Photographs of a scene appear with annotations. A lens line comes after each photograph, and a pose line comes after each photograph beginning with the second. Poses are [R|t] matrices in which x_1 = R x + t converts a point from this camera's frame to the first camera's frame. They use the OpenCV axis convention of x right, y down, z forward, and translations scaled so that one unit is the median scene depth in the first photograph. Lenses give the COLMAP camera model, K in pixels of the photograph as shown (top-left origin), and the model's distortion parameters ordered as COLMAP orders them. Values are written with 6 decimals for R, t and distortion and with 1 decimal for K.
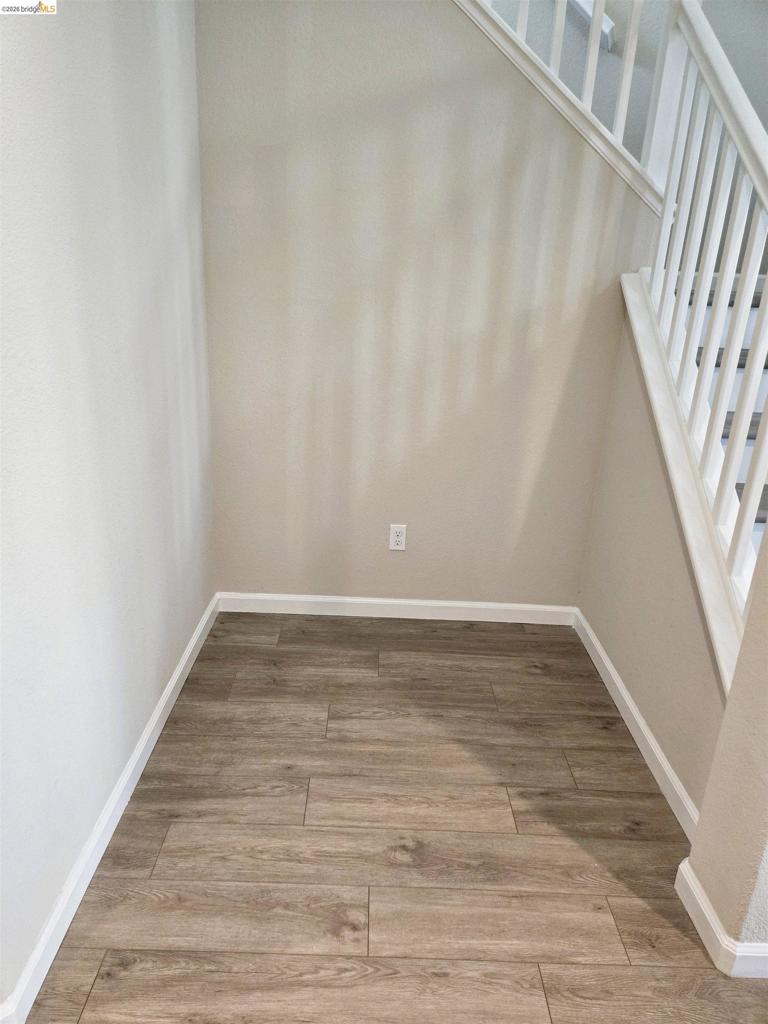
lens RADIAL K [[689.4, 0, 383.3], [0, 689.4, 510.5], [0, 0, 1]] dist [0.063358, -0.049837]
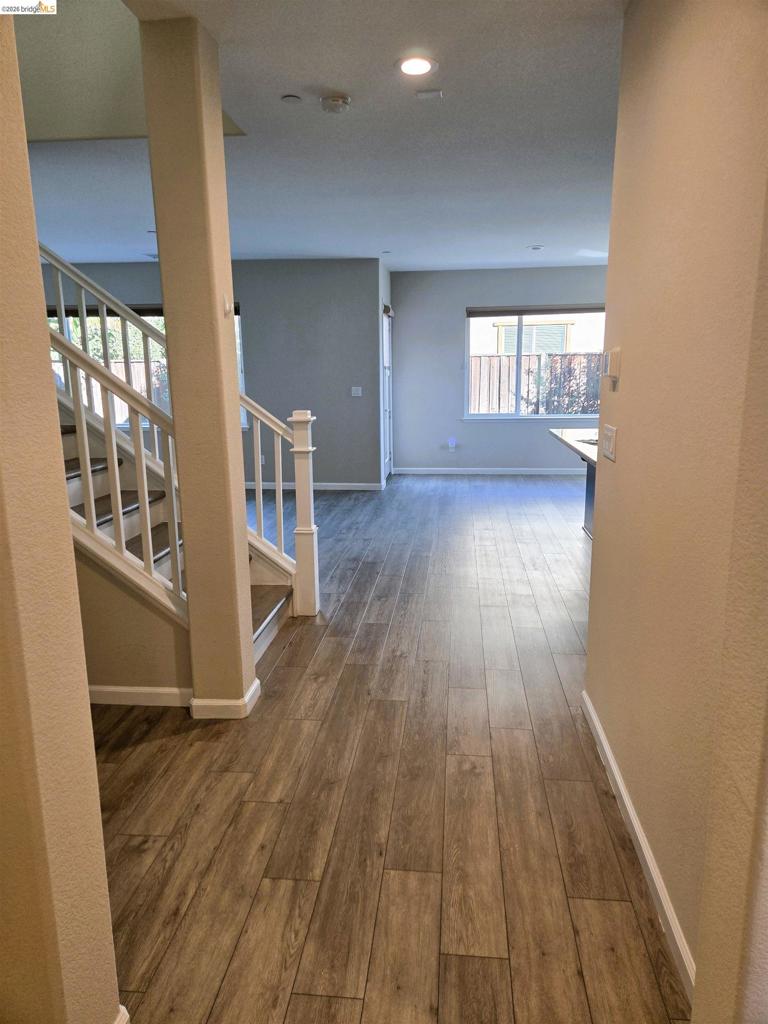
lens RADIAL K [[689.4, 0, 384.4], [0, 689.4, 511.4], [0, 0, 1]] dist [0.063358, -0.049837]
pose [[0.109674, -0.254822, 0.960748, -1.180338], [0.349399, 0.914776, 0.202744, -0.142694], [-0.930533, 0.313448, 0.189362, 0.057509]]
